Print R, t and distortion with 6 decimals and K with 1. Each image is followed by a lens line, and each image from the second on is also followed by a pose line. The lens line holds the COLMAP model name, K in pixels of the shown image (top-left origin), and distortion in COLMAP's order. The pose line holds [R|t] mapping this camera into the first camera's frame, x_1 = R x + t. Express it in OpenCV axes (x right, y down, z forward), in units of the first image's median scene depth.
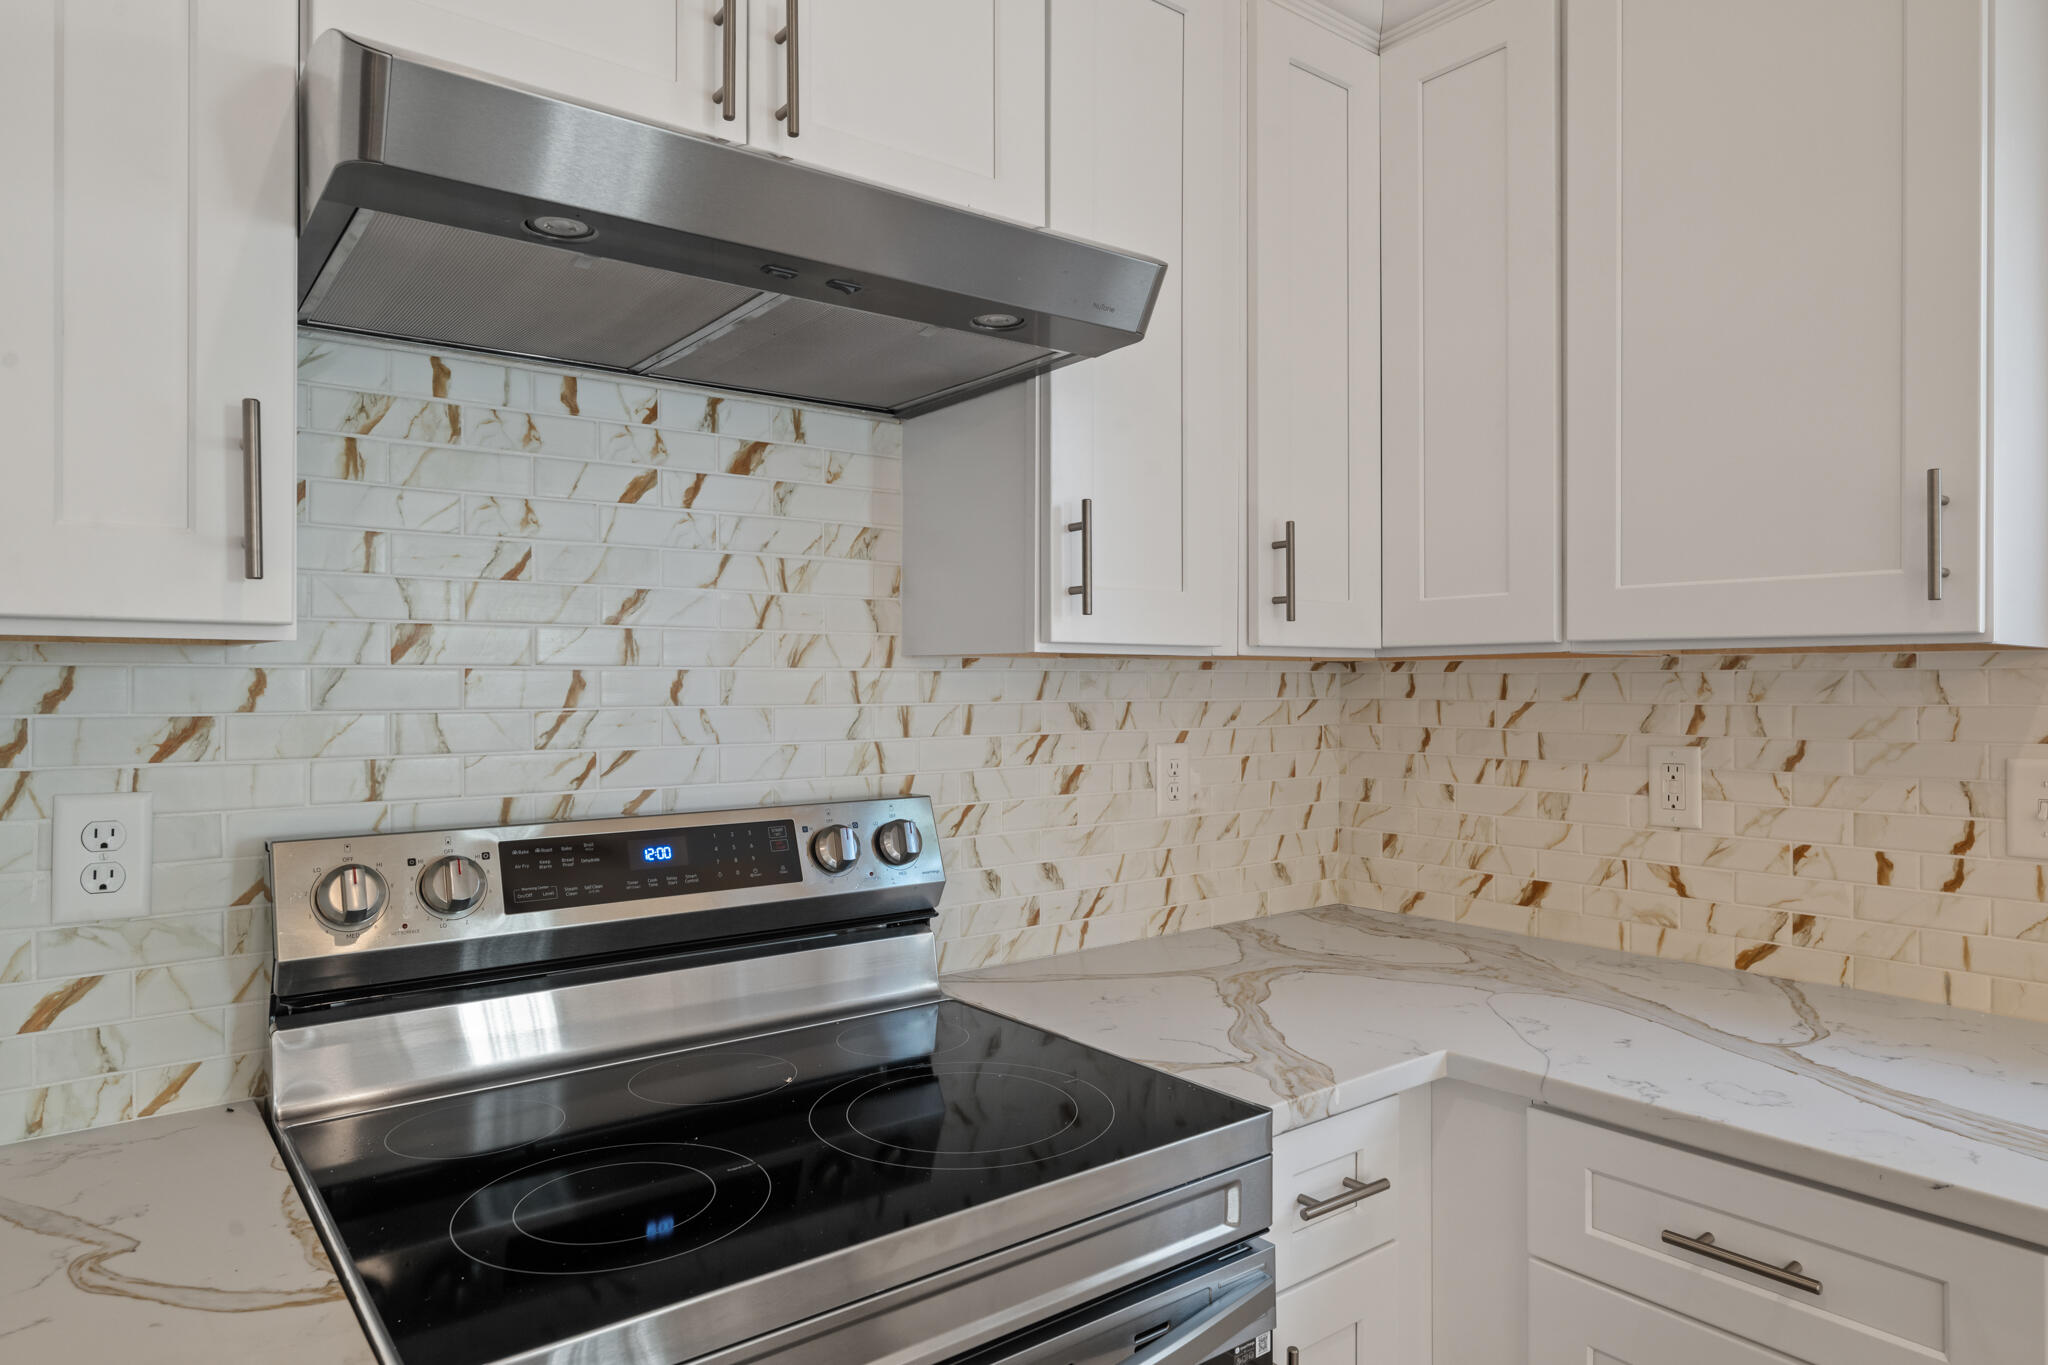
lens RADIAL K [[1224.1, 0, 1017.7], [0, 1224.1, 682.4], [0, 0, 1]] dist [-0.005473, -0.001934]
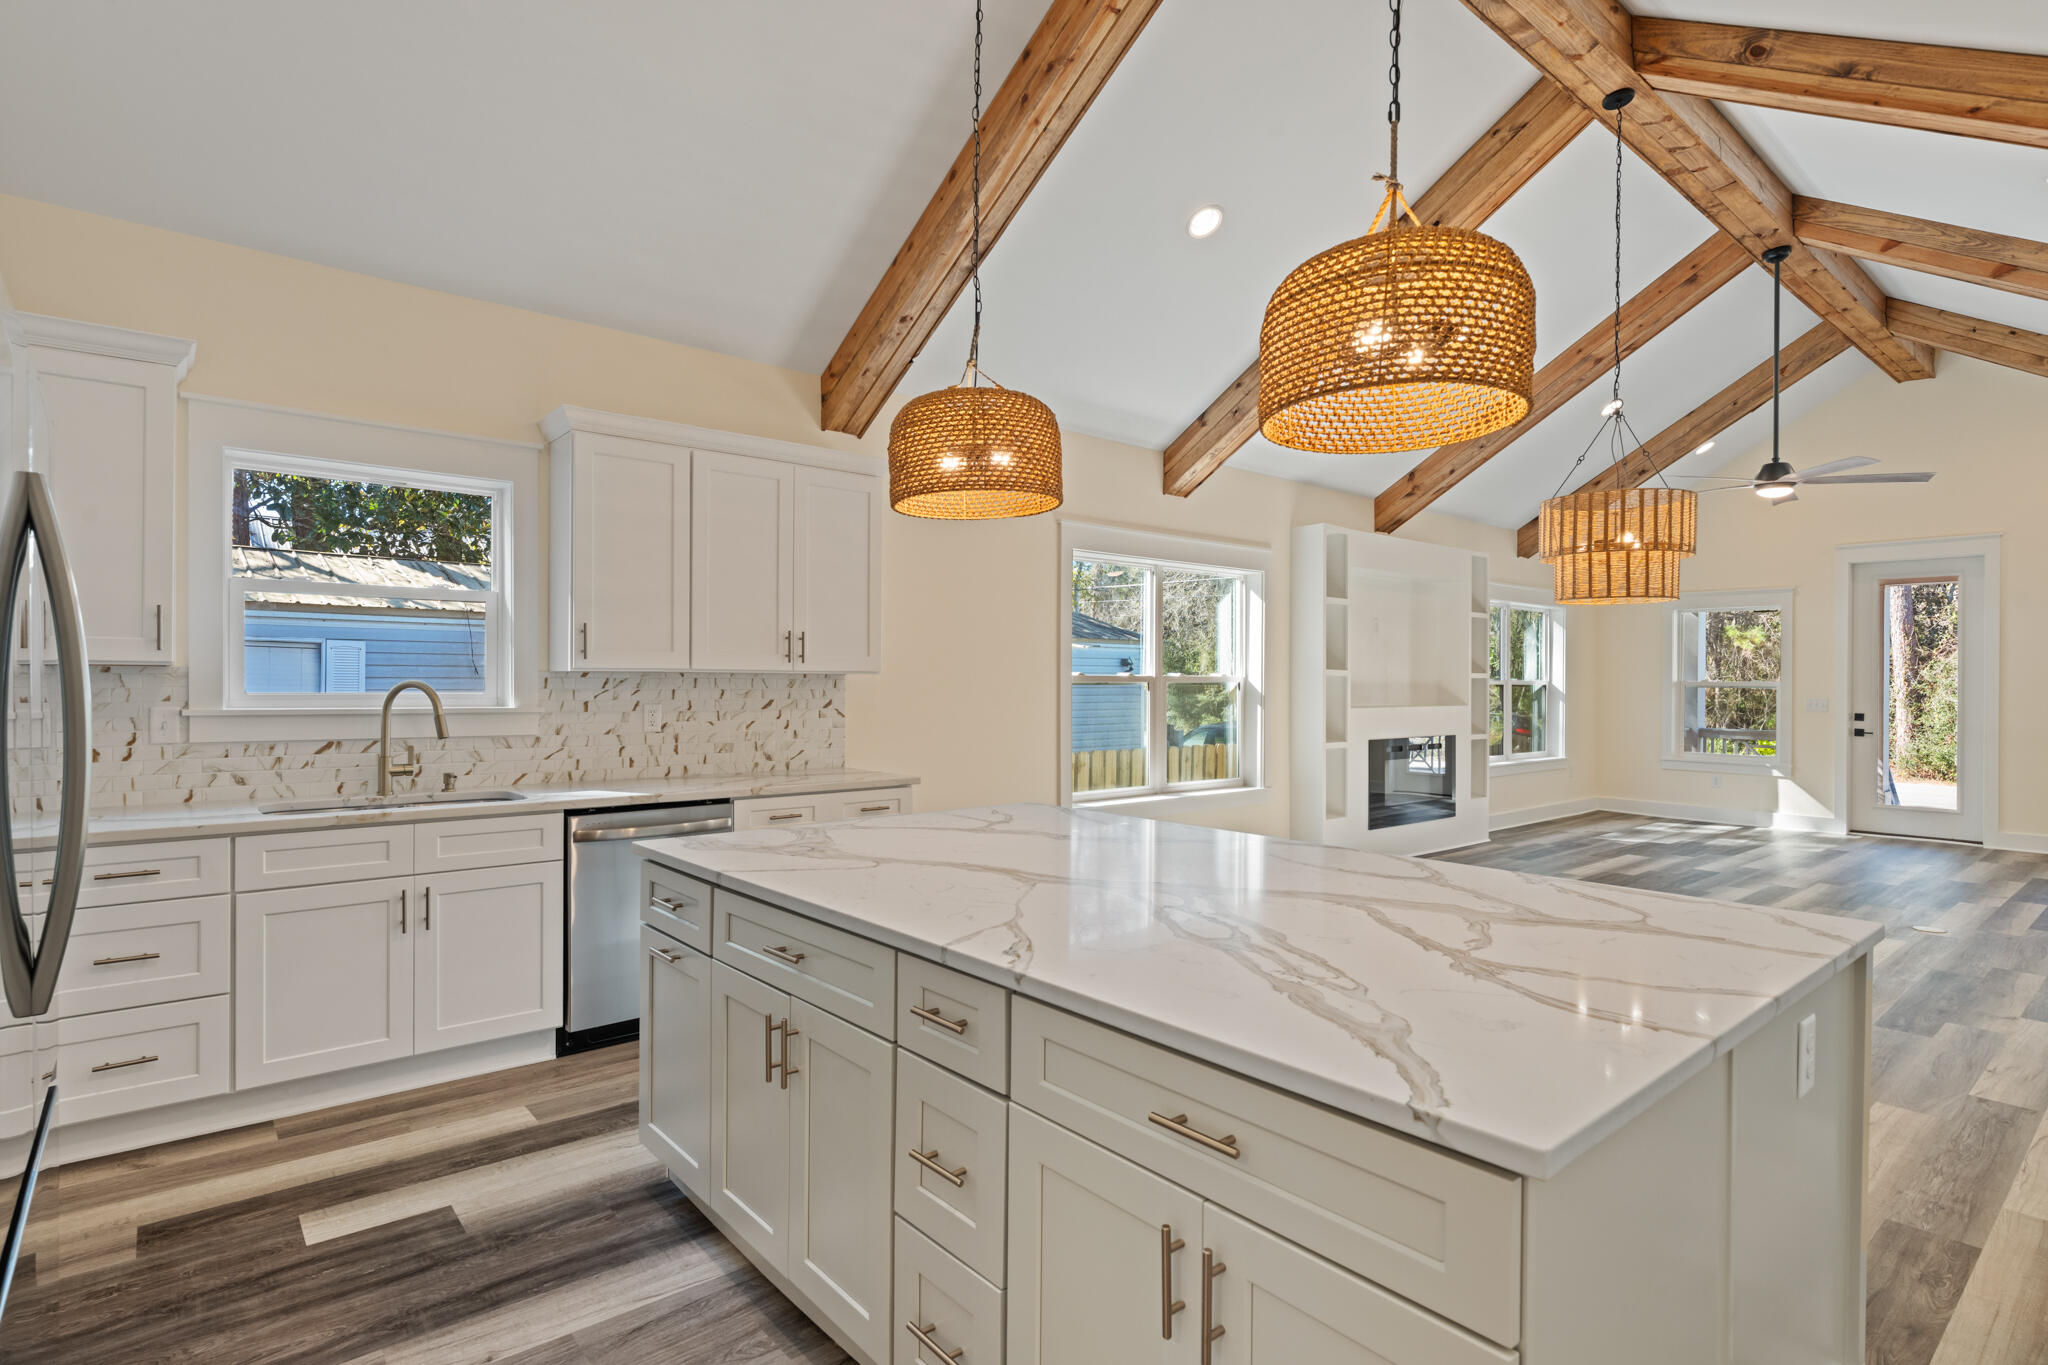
lens RADIAL K [[1026.6, 0, 1037.0], [0, 1026.6, 686.7], [0, 0, 1]] dist [0.003901, 0.000508]
pose [[-0.046438, -0.003198, 0.998916, -1.408924], [-0.003767, 0.999988, 0.003026, 0.003493], [-0.998914, -0.003622, -0.046450, -0.763940]]
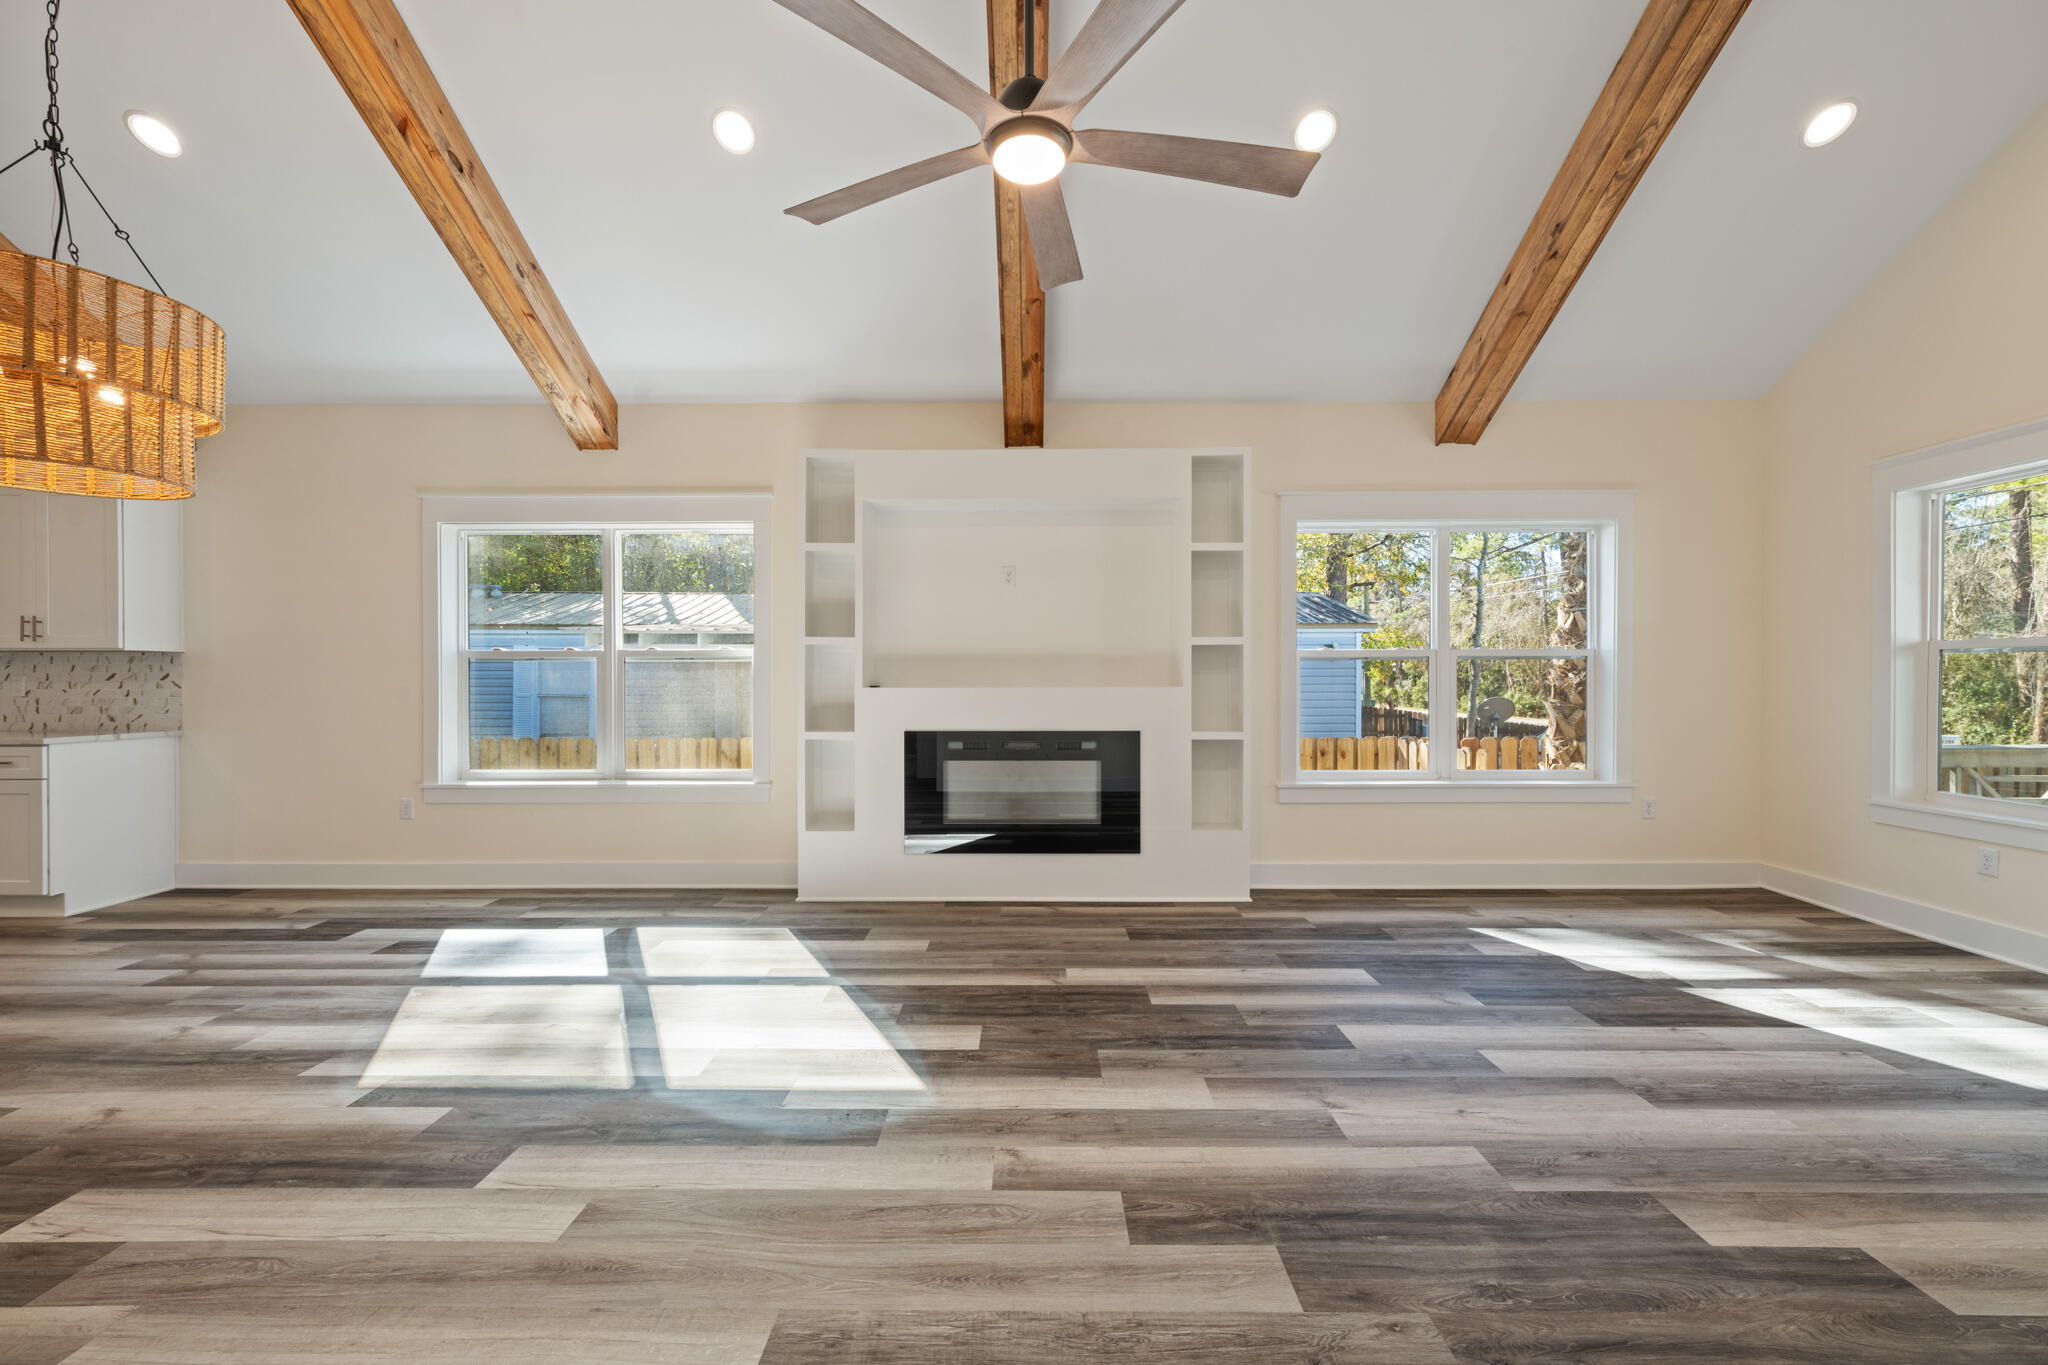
lens RADIAL K [[809.2, 0, 1026.4], [0, 809.2, 684.5], [0, 0, 1]] dist [0.001987, -0.000761]
pose [[0.619188, -0.001160, 0.785242, 1.339894], [0.001621, 0.999999, 0.000199, 0.099229], [-0.785241, 0.001150, 0.619189, -4.527749]]
